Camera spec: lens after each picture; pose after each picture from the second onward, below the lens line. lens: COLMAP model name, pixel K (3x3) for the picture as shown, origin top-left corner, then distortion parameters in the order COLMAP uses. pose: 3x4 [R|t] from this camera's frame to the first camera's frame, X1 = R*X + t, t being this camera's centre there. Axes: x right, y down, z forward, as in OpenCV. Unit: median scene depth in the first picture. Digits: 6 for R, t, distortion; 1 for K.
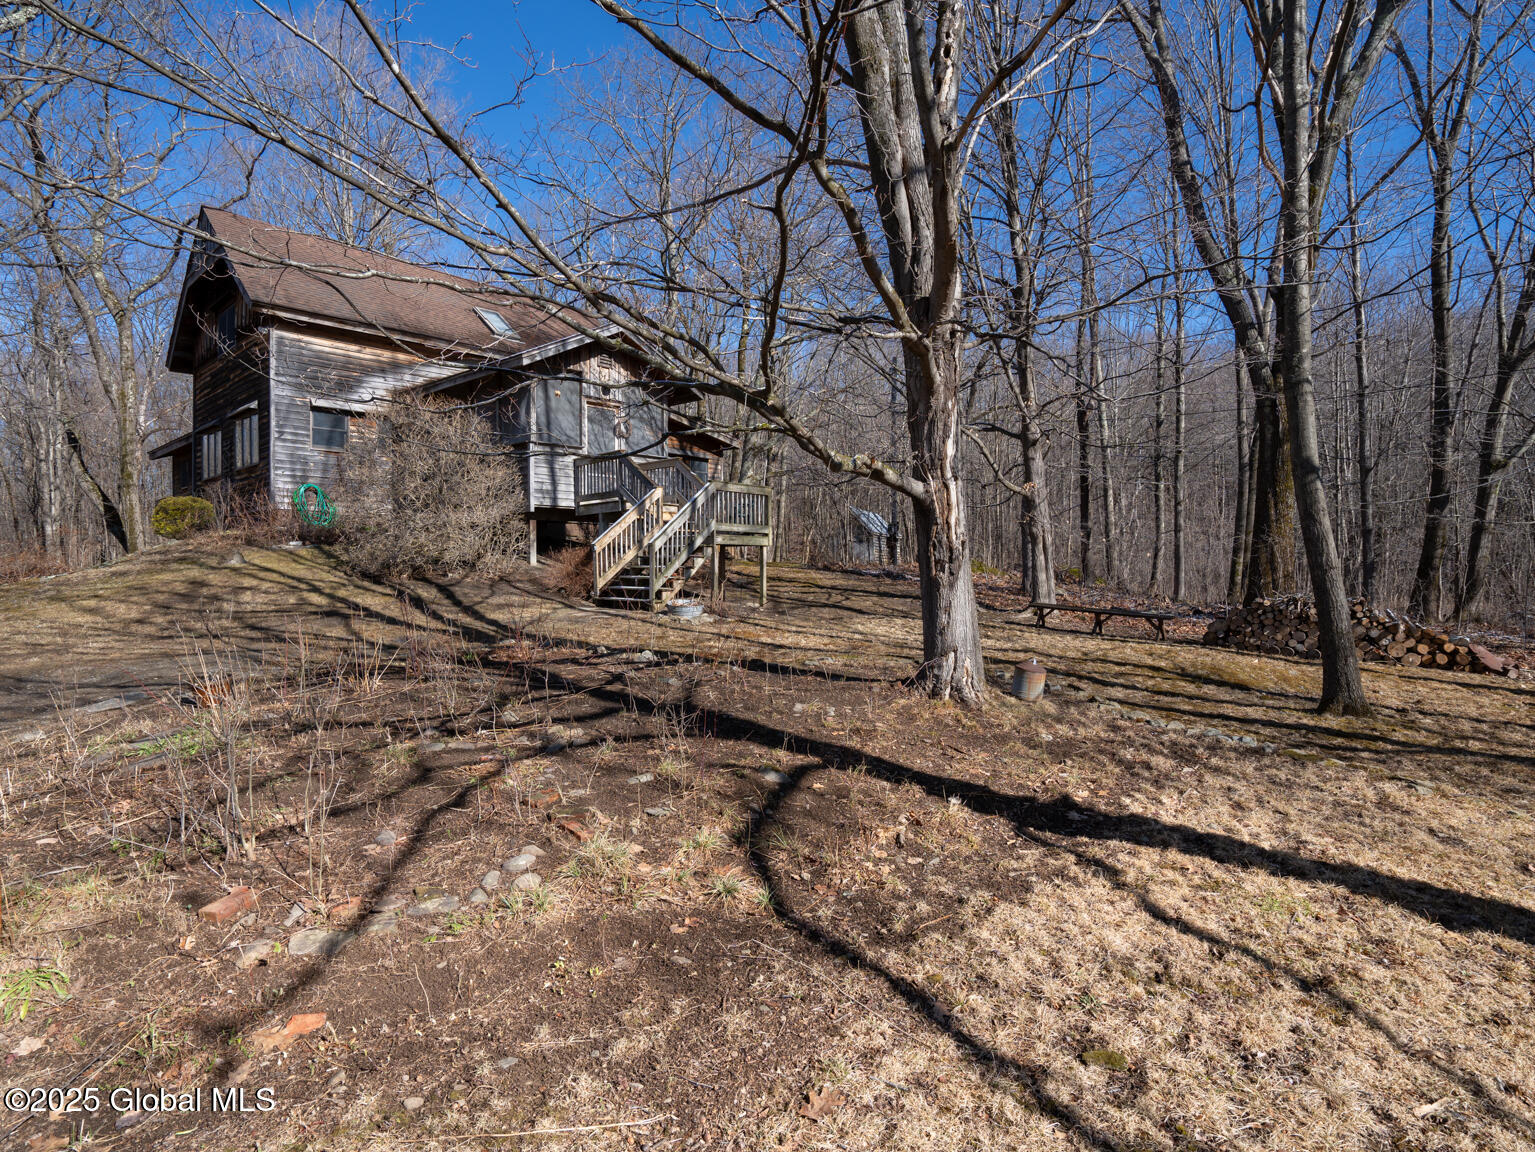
lens RADIAL K [[798.0, 0, 767.5], [0, 798.0, 576.0], [0, 0, 1]] dist [-0.060747, 0.023698]
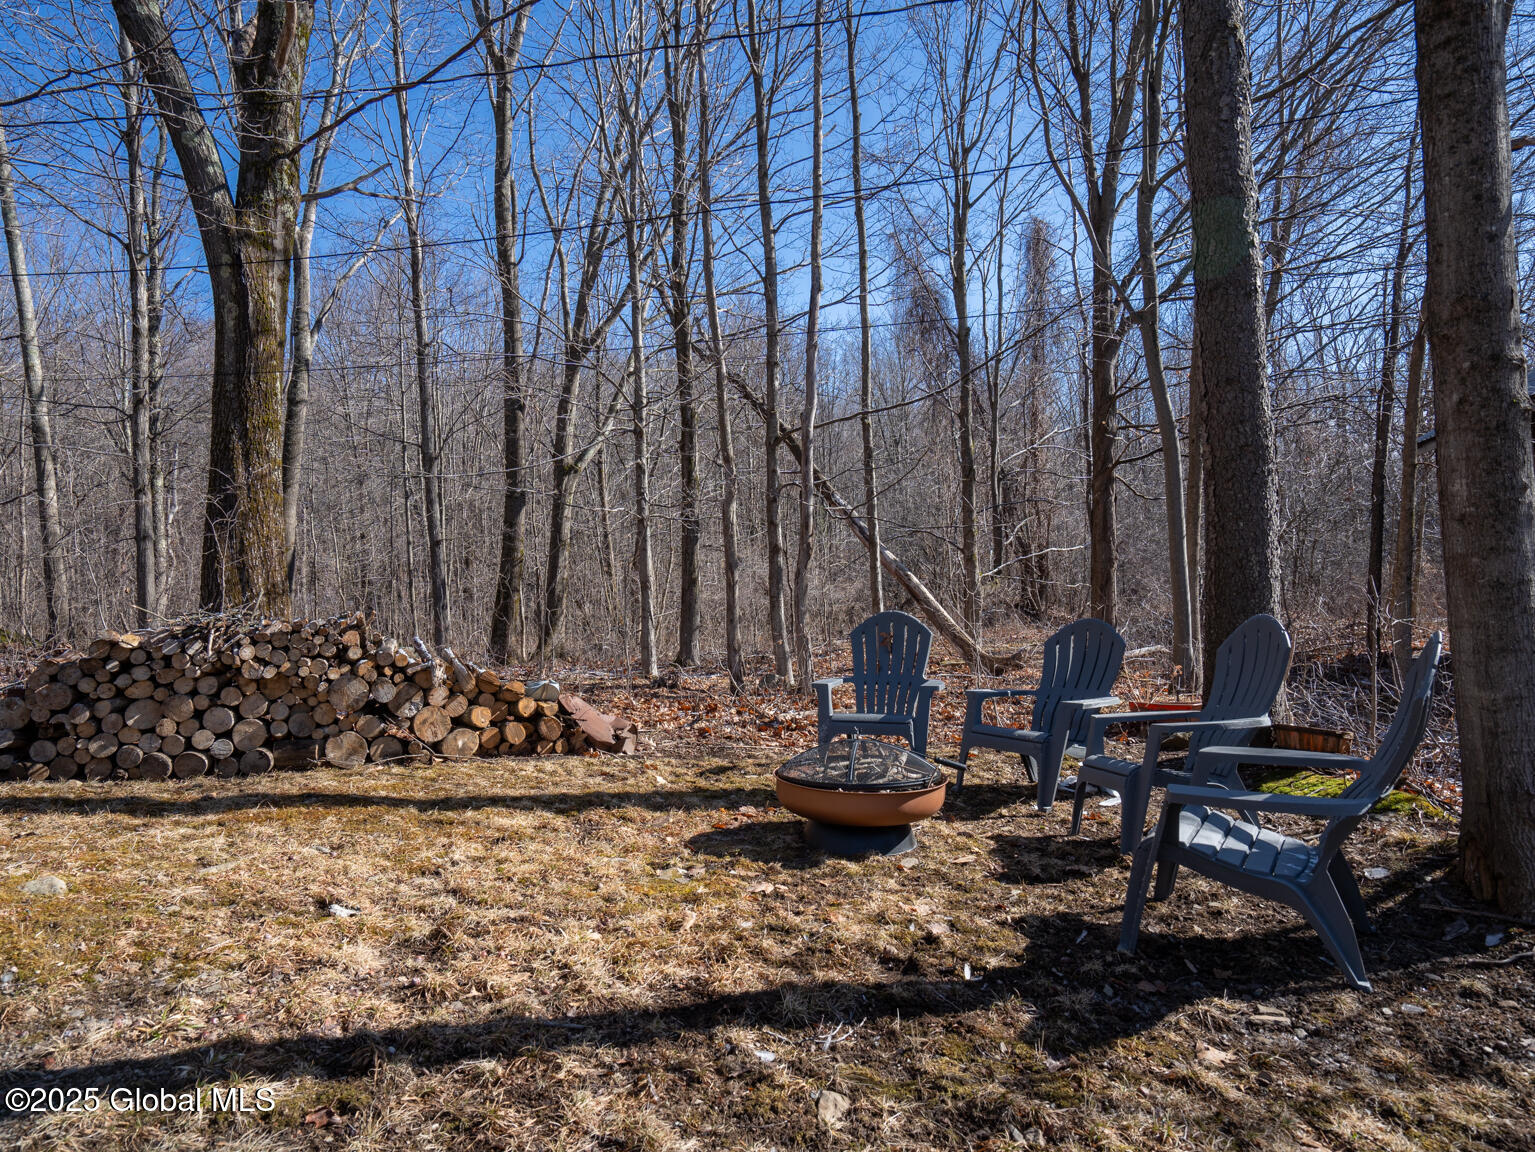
lens RADIAL K [[926.5, 0, 767.5], [0, 926.5, 576.0], [0, 0, 1]] dist [-0.018361, -0.000021]
pose [[0.564069, -0.004594, 0.825715, 0.478402], [0.059040, 0.997650, -0.034781, 0.039153], [-0.823614, 0.068369, 0.563014, 0.530867]]
